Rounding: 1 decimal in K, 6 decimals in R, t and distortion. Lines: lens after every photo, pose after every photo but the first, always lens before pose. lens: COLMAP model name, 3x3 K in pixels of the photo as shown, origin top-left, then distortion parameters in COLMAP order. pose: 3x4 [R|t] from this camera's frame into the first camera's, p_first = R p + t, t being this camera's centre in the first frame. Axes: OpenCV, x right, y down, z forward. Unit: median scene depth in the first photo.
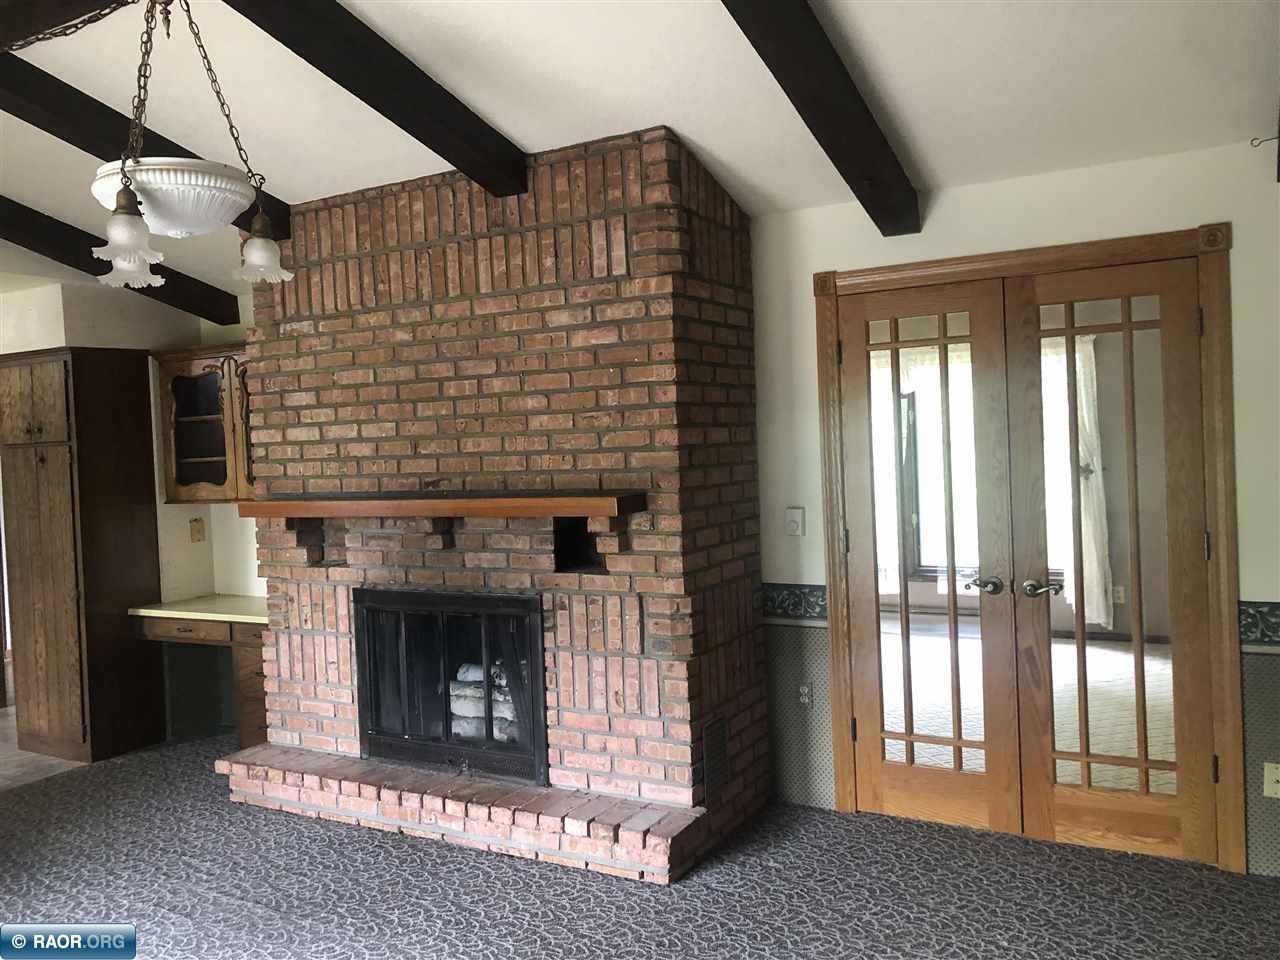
lens RADIAL K [[1025.0, 0, 640.0], [0, 1025.0, 480.0], [0, 0, 1]] dist [-0.035444, 0.000882]
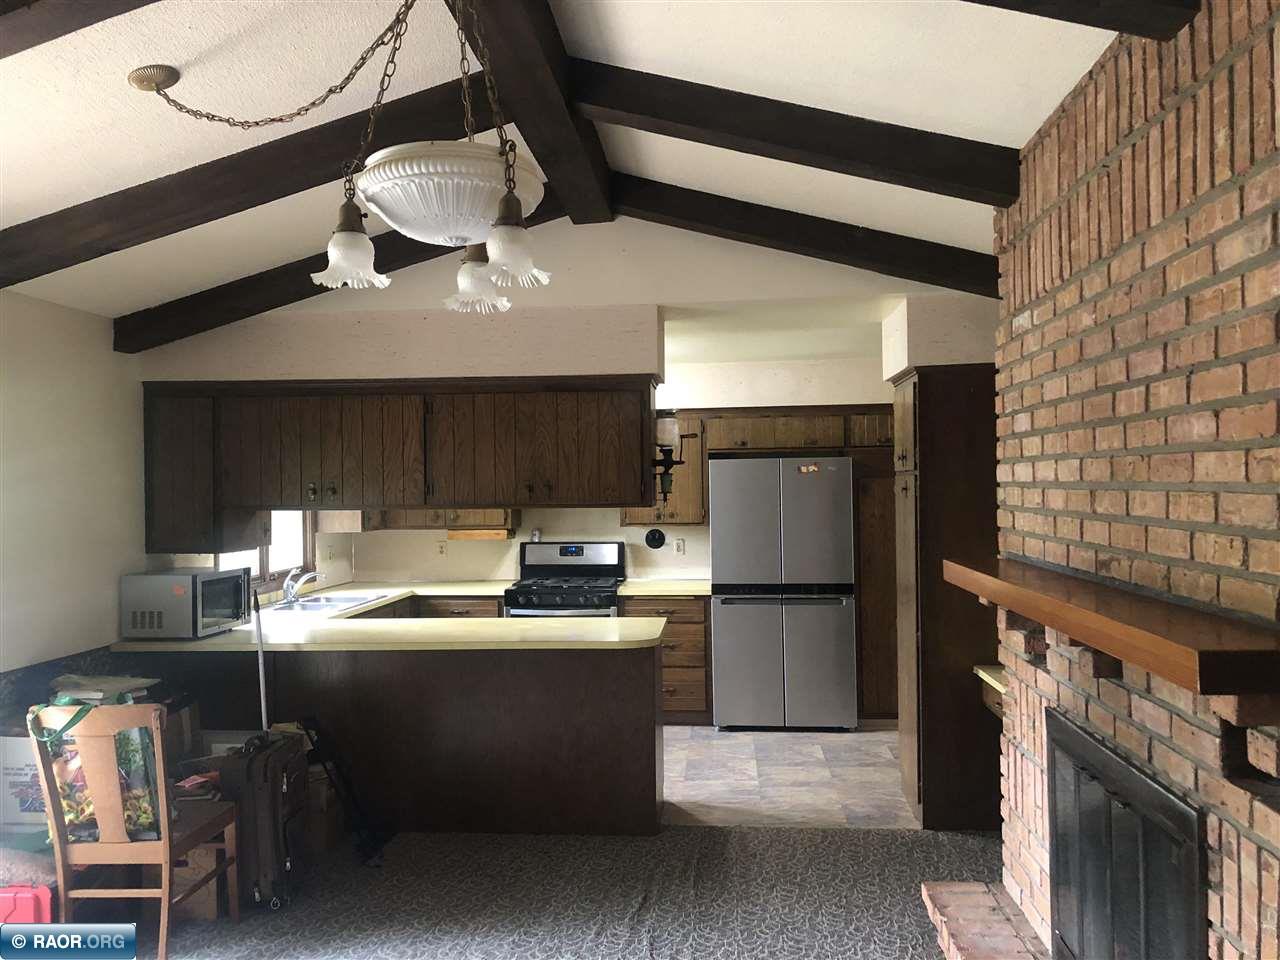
lens RADIAL K [[1025.0, 0, 640.0], [0, 1025.0, 480.0], [0, 0, 1]] dist [-0.035444, 0.000882]
pose [[0.386715, 0.033275, -0.921599, 0.226346], [-0.044276, 0.998866, 0.017486, -0.042484], [0.921136, 0.034043, 0.387750, 0.510512]]
